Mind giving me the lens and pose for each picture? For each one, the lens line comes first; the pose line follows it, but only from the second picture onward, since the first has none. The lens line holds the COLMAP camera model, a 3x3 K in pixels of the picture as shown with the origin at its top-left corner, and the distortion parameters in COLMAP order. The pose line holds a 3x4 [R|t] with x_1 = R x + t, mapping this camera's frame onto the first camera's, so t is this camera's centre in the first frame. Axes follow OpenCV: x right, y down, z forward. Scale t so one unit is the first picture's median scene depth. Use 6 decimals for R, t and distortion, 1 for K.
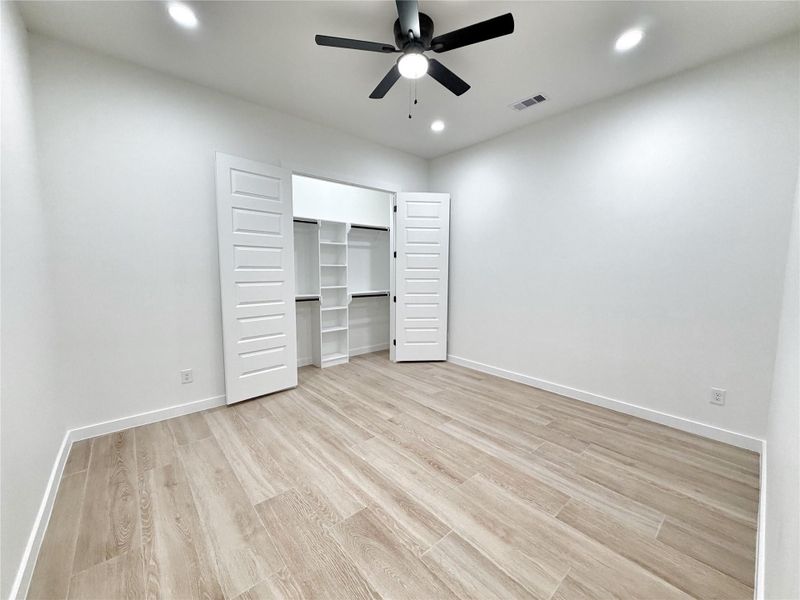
lens RADIAL K [[317.5, 0, 398.5], [0, 317.5, 299.9], [0, 0, 1]] dist [-0.001547, -0.000028]
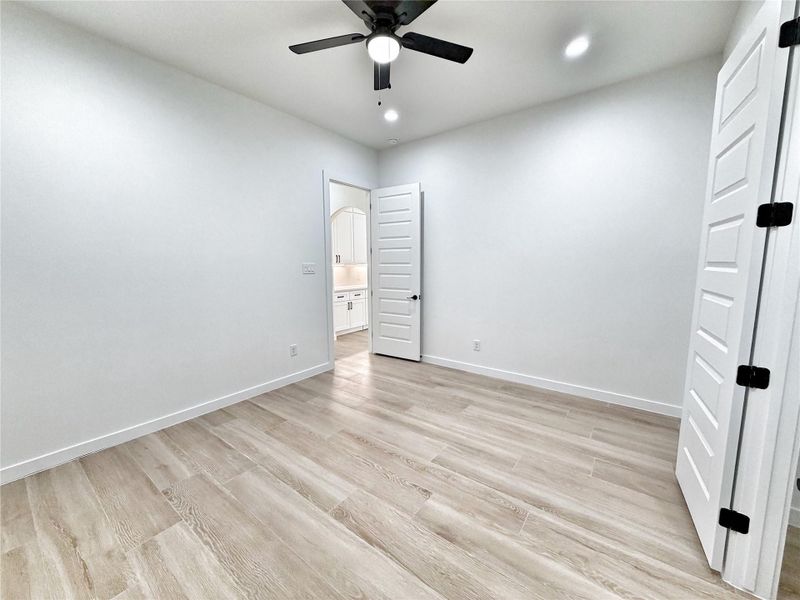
lens RADIAL K [[317.5, 0, 398.5], [0, 317.5, 299.9], [0, 0, 1]] dist [-0.001547, -0.000028]
pose [[-0.978482, 0.024985, -0.204815, 0.195709], [-0.019487, 0.977014, 0.212283, -0.195923], [0.205411, 0.211706, -0.955503, 1.884711]]
